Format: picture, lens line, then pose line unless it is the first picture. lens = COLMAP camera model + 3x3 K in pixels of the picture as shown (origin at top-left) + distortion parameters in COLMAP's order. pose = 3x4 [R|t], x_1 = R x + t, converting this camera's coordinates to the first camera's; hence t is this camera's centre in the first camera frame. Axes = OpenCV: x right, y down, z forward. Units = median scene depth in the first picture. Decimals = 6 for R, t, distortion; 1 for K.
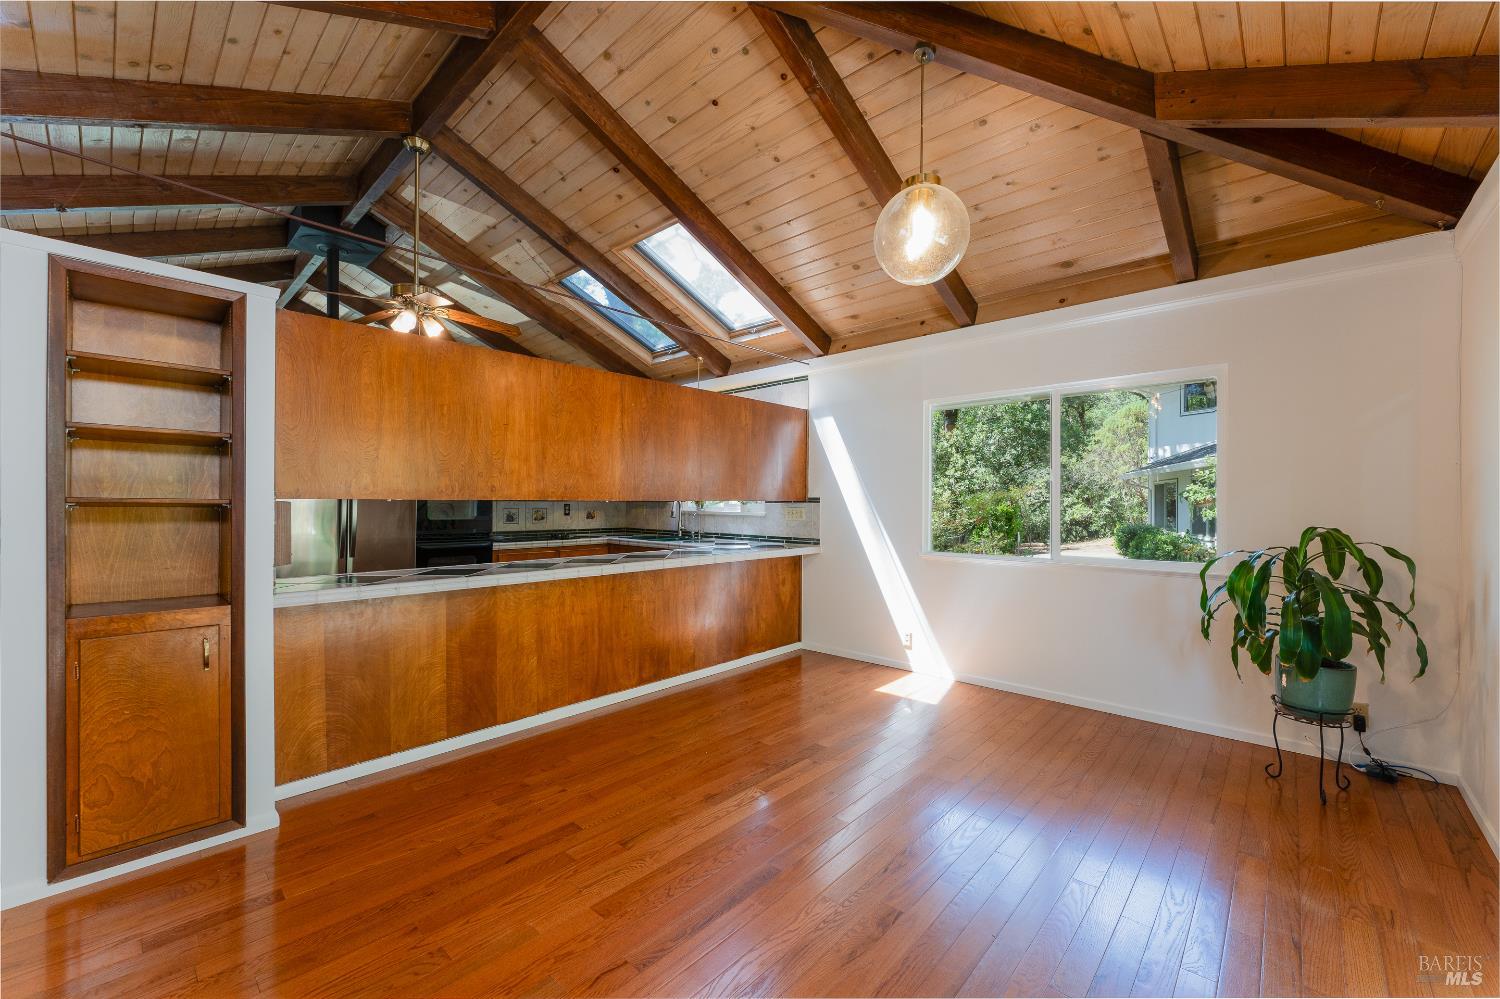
lens RADIAL K [[600.0, 0, 749.5], [0, 600.0, 505.2], [0, 0, 1]] dist [0.000385, 0.000039]
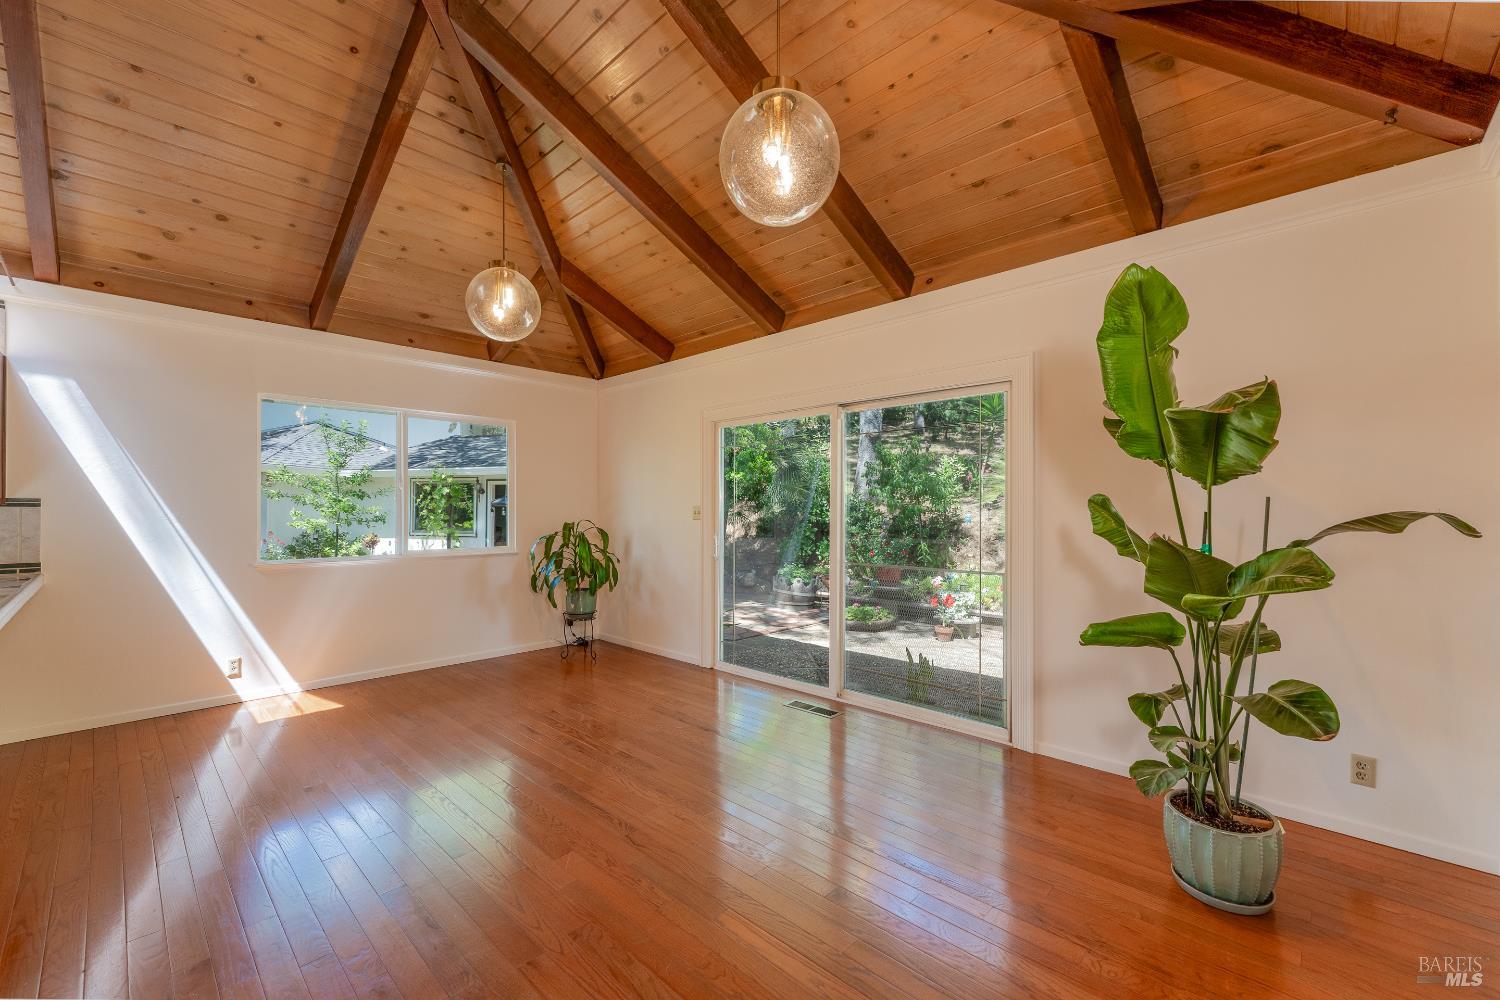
lens RADIAL K [[605.7, 0, 750.0], [0, 605.7, 500.0], [0, 0, 1]] dist [0.000828, 0.000147]
pose [[0.016076, 0.012266, 0.999796, -0.607620], [0.003229, 0.999919, -0.012319, -0.001168], [-0.999866, 0.003427, 0.016035, 0.261419]]
